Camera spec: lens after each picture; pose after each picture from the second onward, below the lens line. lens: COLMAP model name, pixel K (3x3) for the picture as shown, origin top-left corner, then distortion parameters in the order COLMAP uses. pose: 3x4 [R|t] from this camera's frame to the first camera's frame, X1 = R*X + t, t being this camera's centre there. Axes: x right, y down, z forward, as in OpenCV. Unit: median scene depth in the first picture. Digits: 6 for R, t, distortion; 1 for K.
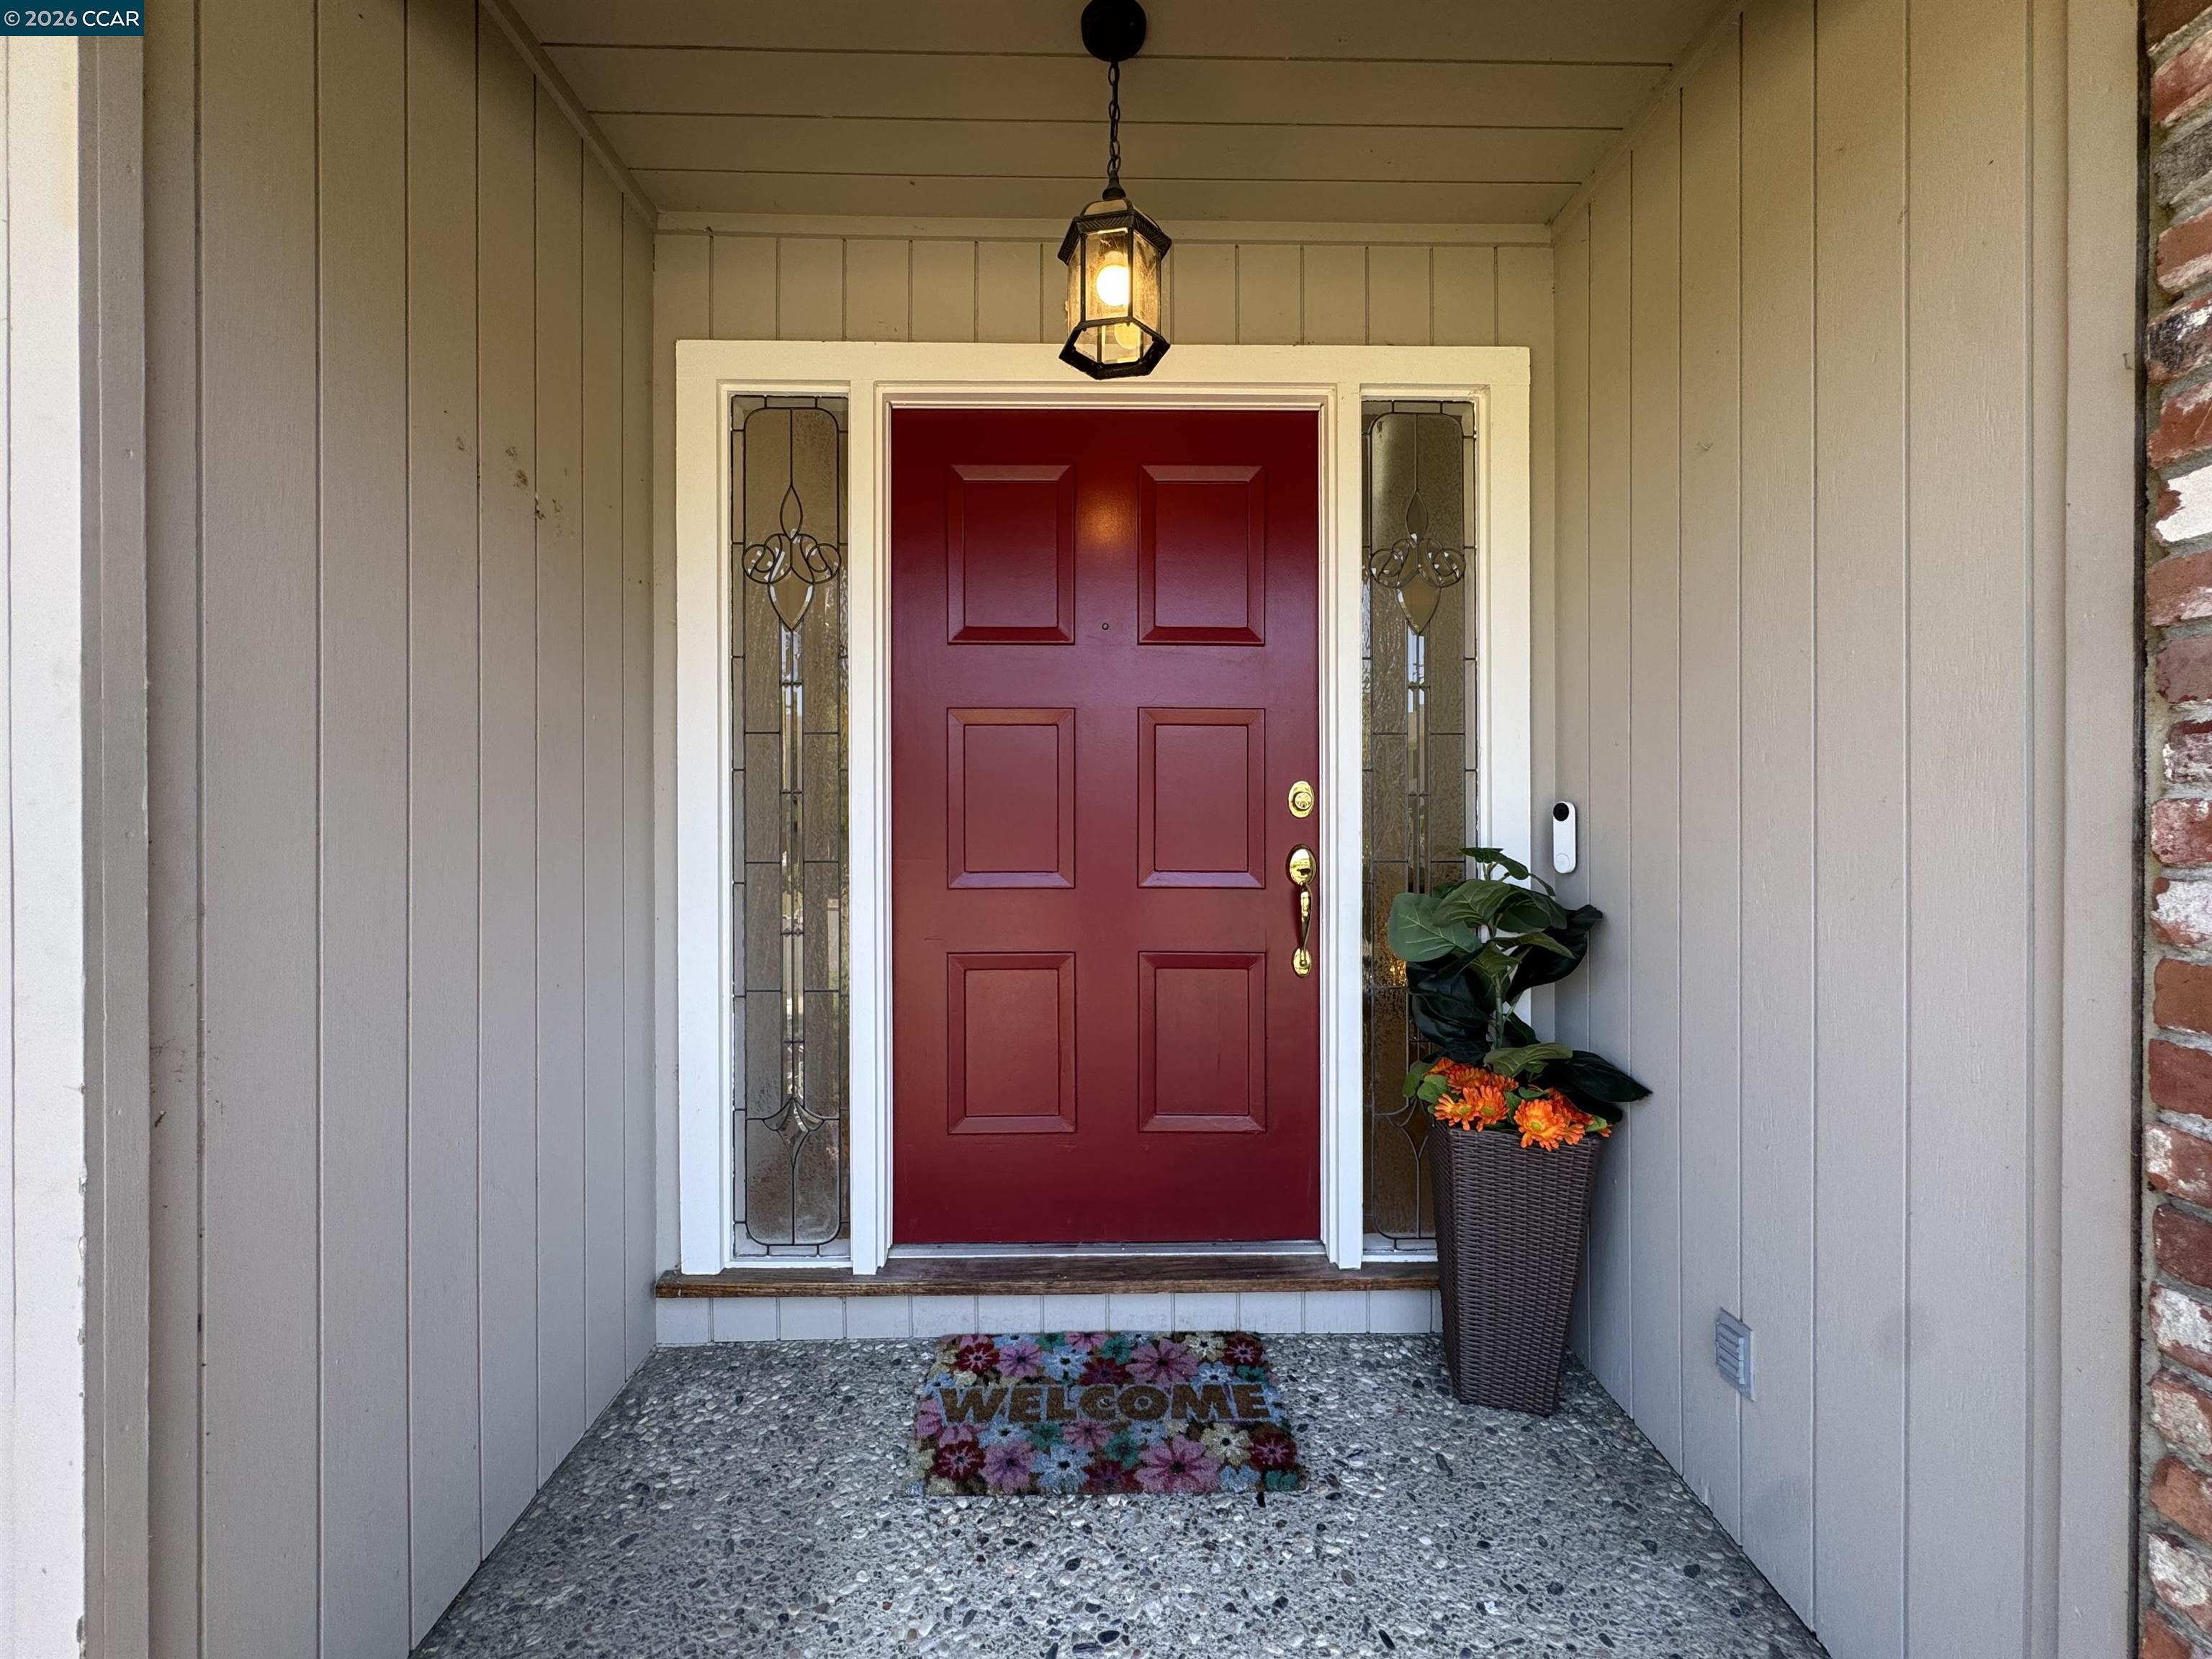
lens RADIAL K [[886.8, 0, 1106.5], [0, 886.8, 826.1], [0, 0, 1]] dist [-0.001059, -0.000120]
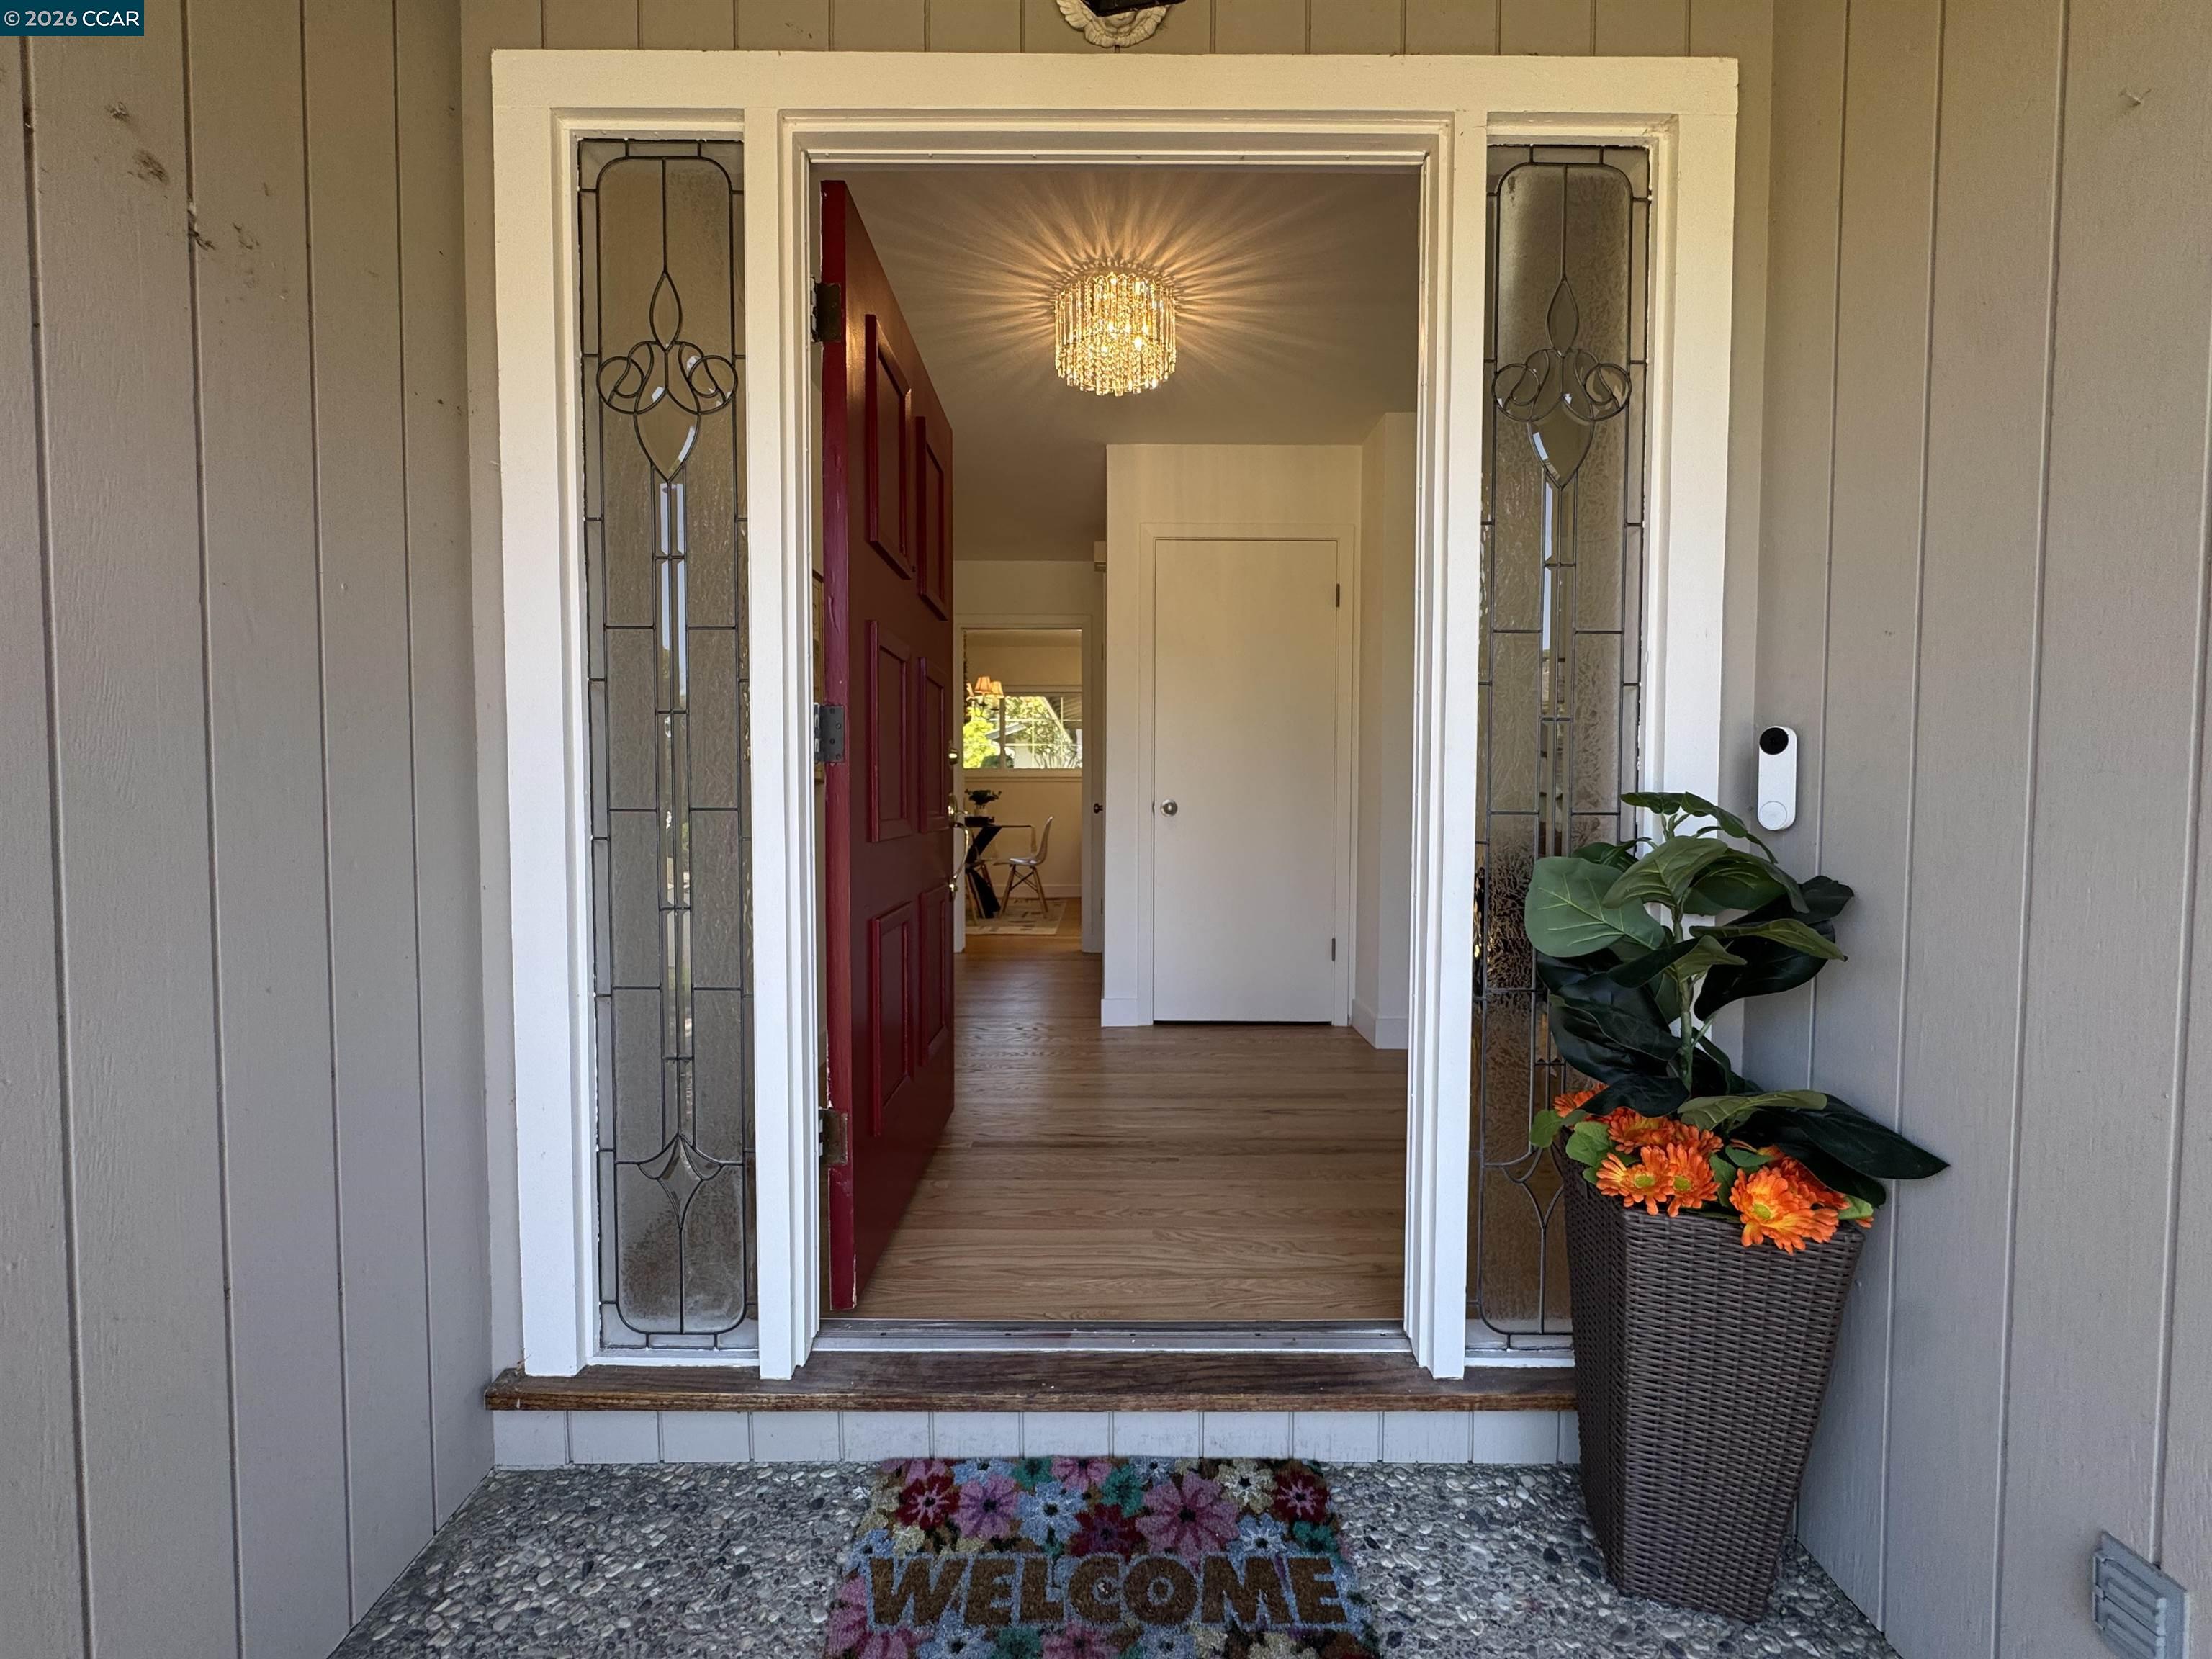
lens RADIAL K [[886.8, 0, 1108.3], [0, 886.8, 828.7], [0, 0, 1]] dist [-0.001059, -0.000120]
pose [[0.999883, 0.005369, -0.014295, 0.006527], [-0.004783, 0.999161, 0.040671, 0.026202], [0.014502, -0.040597, 0.999070, 0.300094]]
